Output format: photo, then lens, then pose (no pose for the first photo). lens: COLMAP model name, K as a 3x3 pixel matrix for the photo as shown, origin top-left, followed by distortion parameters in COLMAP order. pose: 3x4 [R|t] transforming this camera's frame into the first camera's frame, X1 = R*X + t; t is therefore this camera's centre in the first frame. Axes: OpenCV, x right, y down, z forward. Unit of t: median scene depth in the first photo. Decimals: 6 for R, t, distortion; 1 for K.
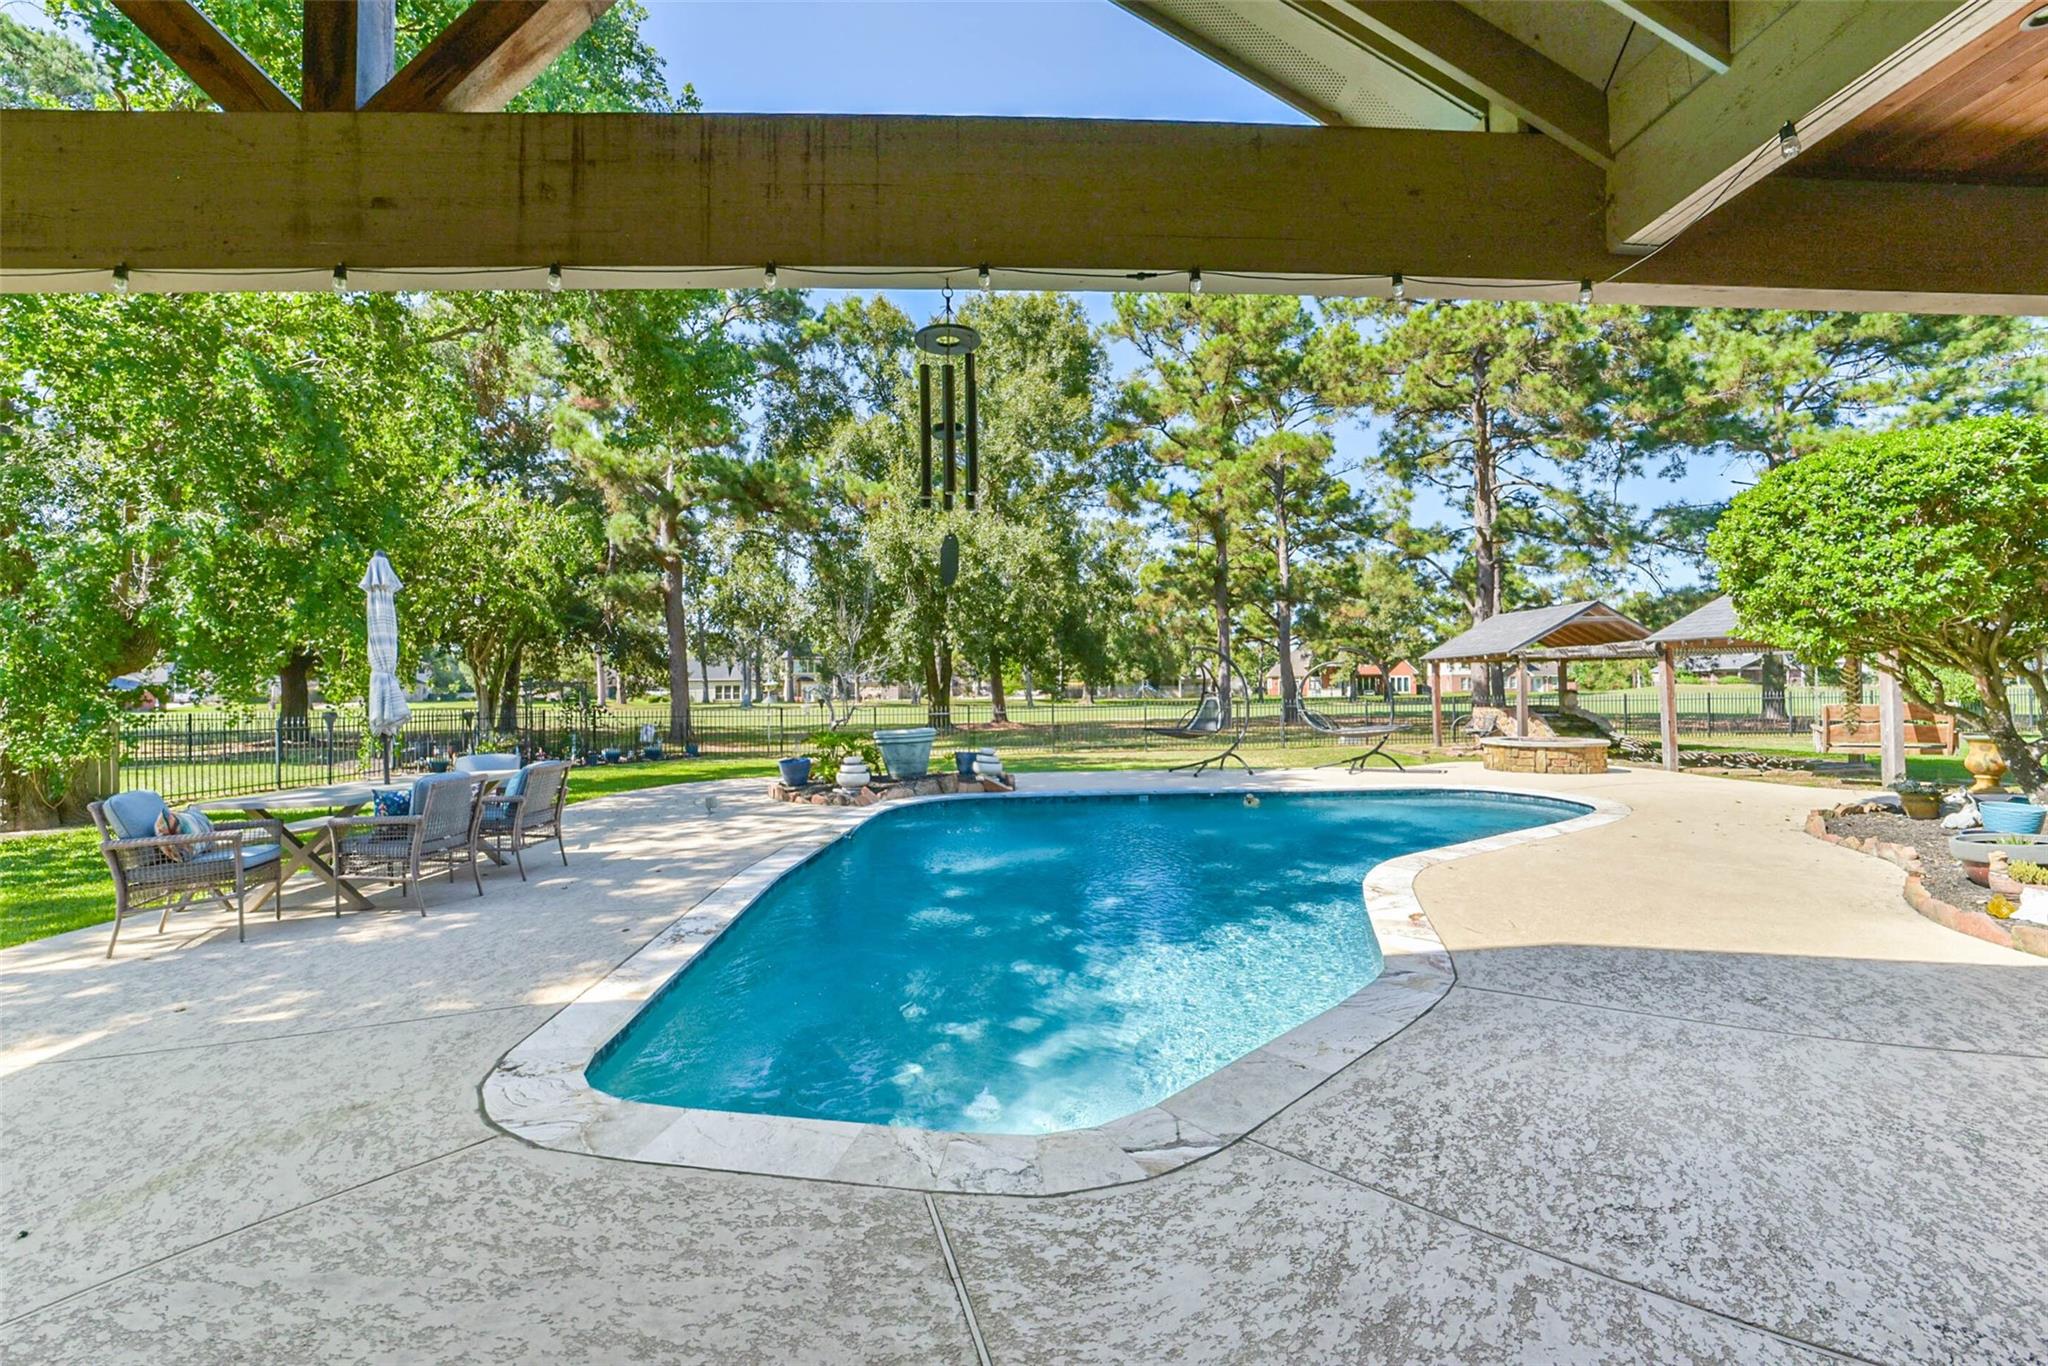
lens RADIAL K [[824.3, 0, 1020.5], [0, 824.3, 683.9], [0, 0, 1]] dist [-0.031802, 0.006732]
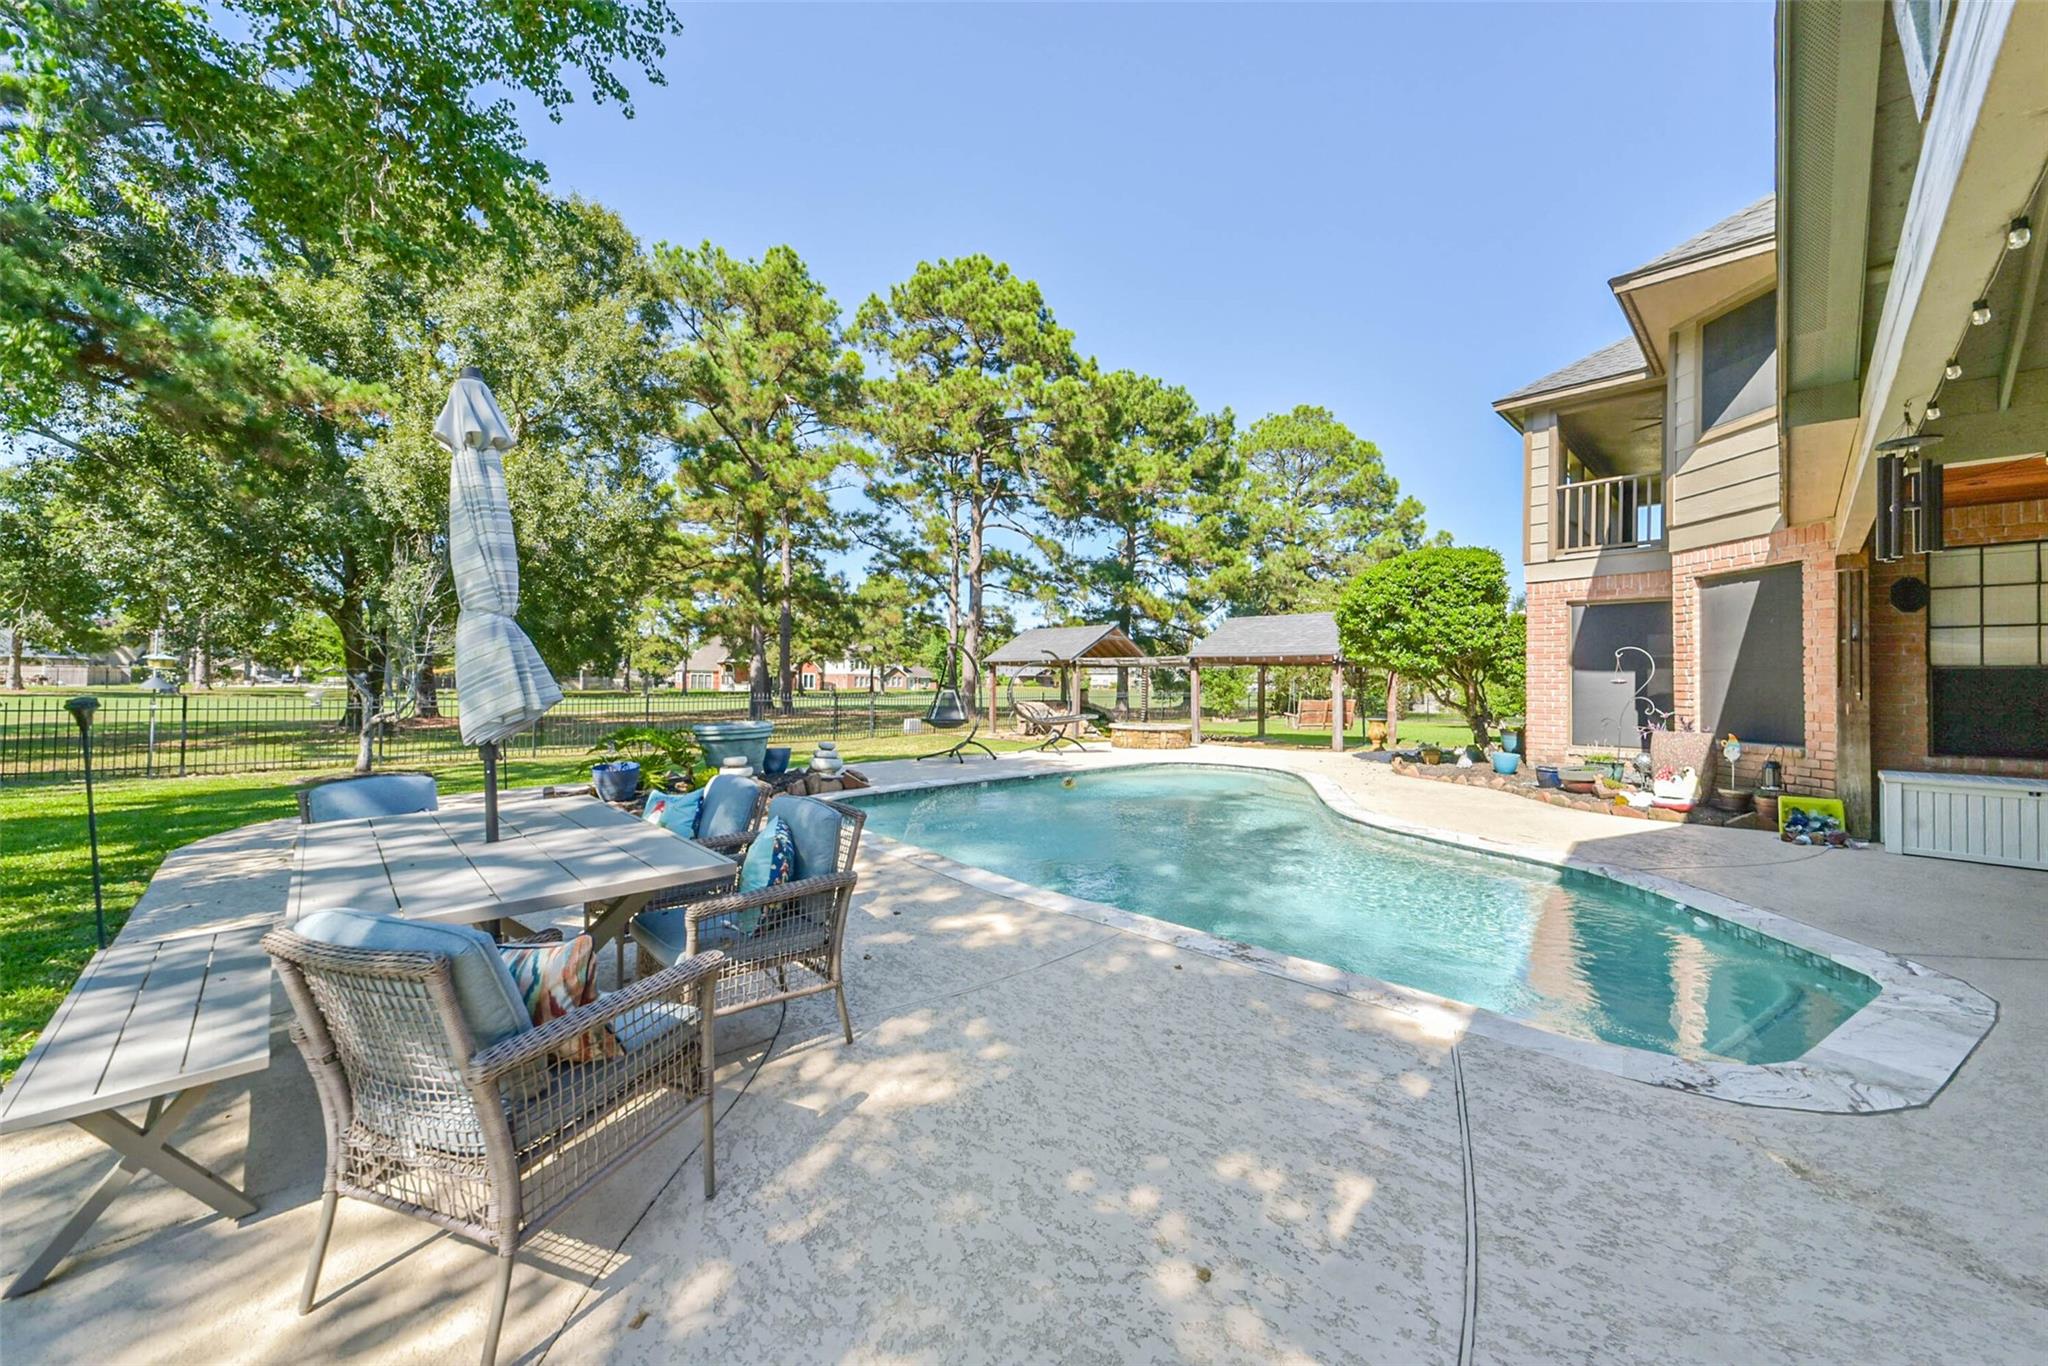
lens RADIAL K [[764.2, 0, 1047.6], [0, 764.2, 685.0], [0, 0, 1]] dist [0.001937, 0.000136]
pose [[0.729050, 0.020810, 0.684144, -2.310805], [-0.025926, 0.999660, -0.002779, 0.061411], [-0.683969, -0.015711, 0.729342, 1.150687]]
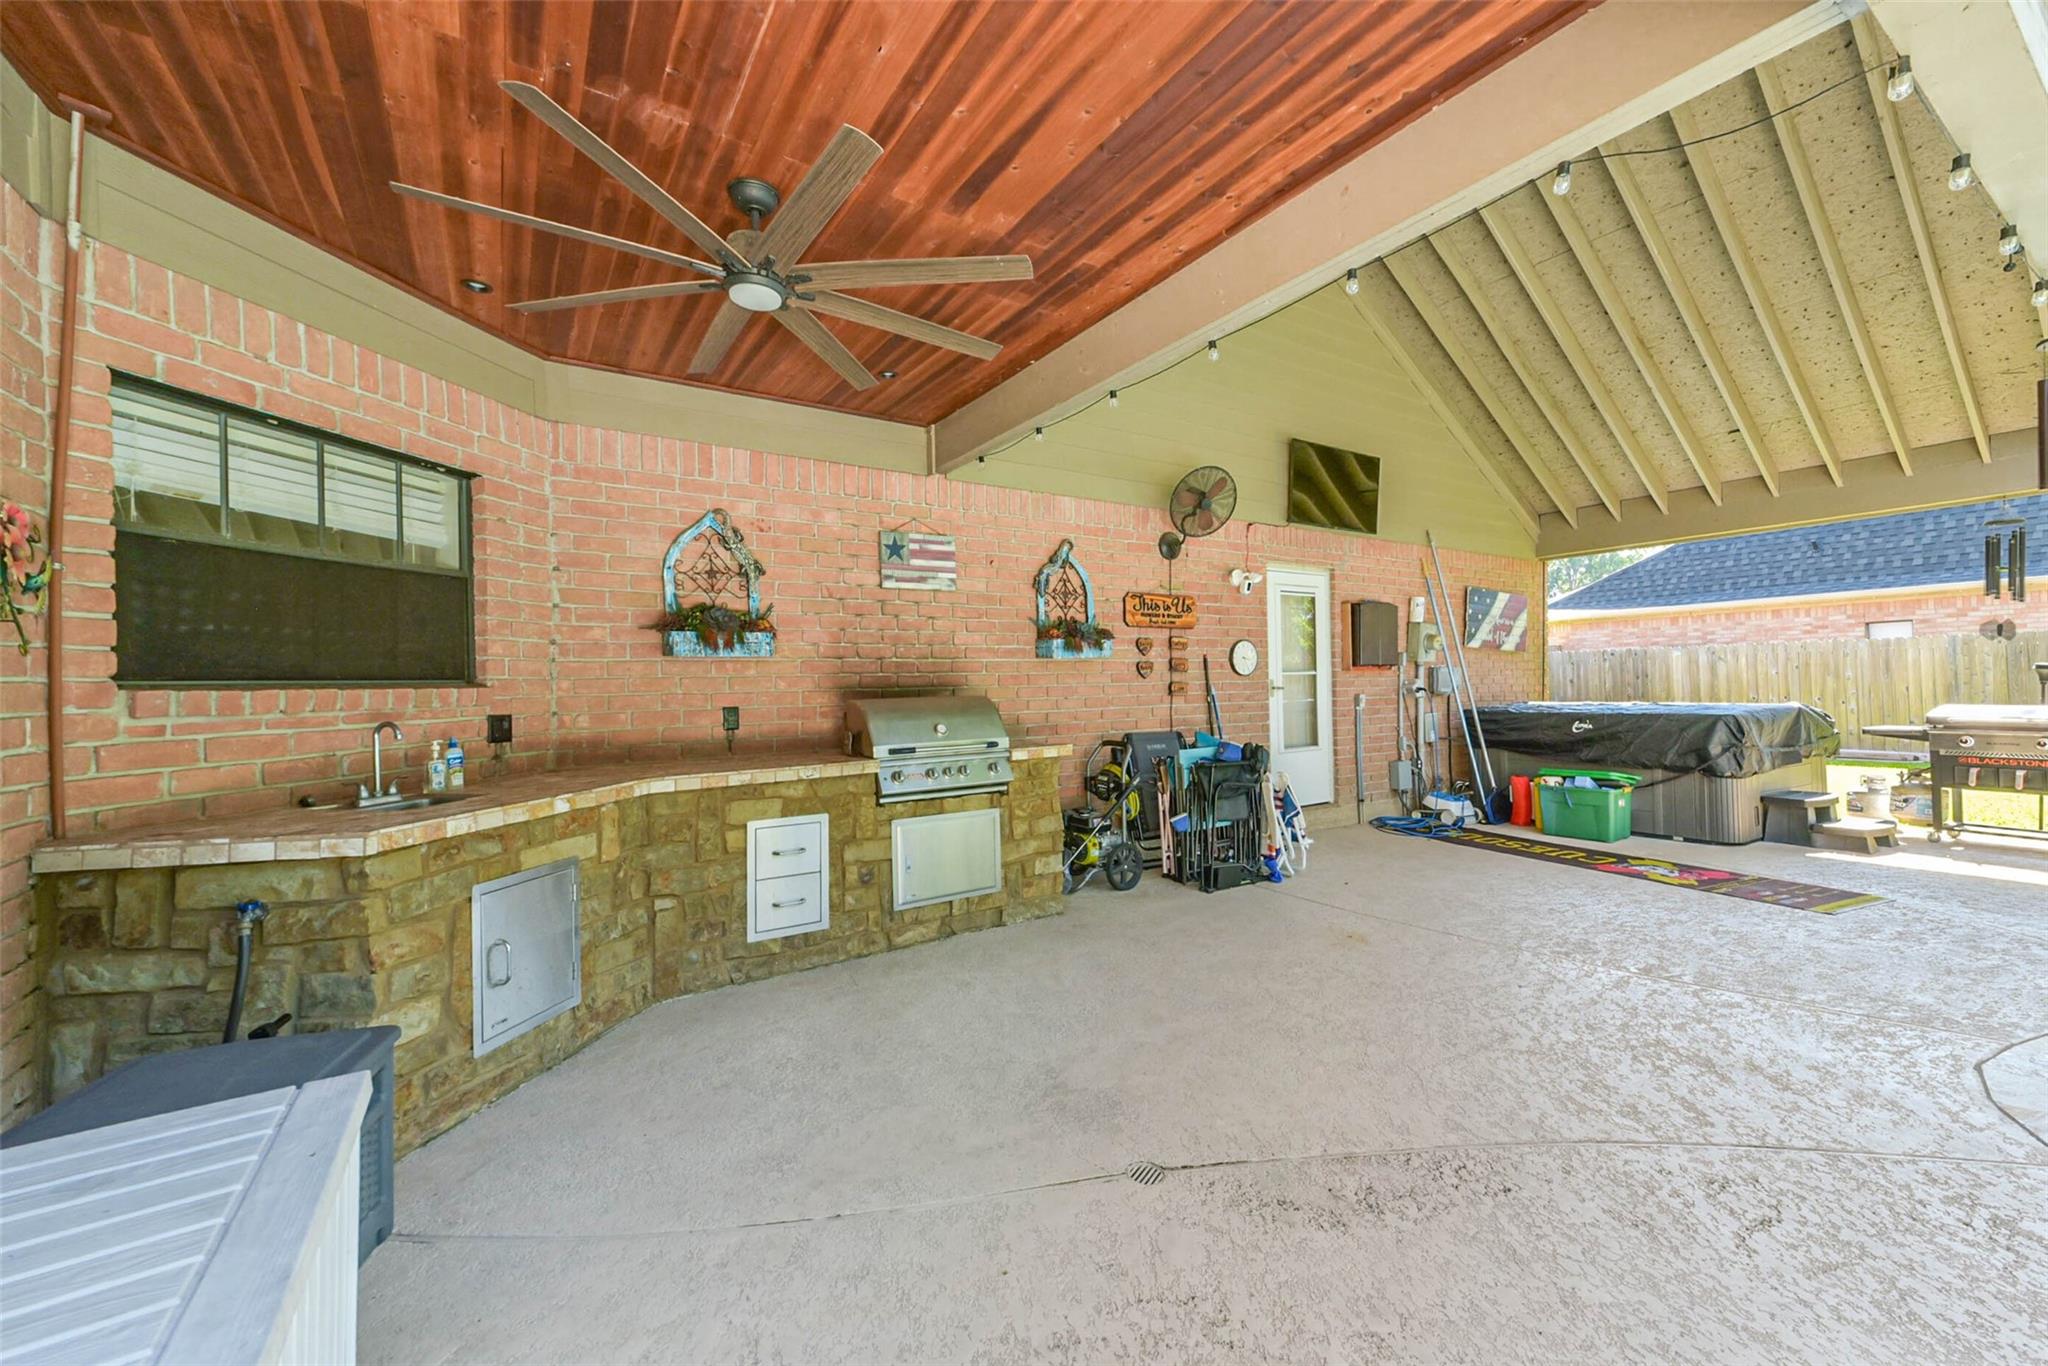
lens RADIAL K [[791.7, 0, 1028.4], [0, 791.7, 676.8], [0, 0, 1]] dist [0.035712, 0.000005]
pose [[-0.859885, 0.029379, -0.509641, 1.881374], [0.036876, 0.999309, -0.004610, -0.018298], [0.509154, -0.022758, -0.860375, 1.339190]]
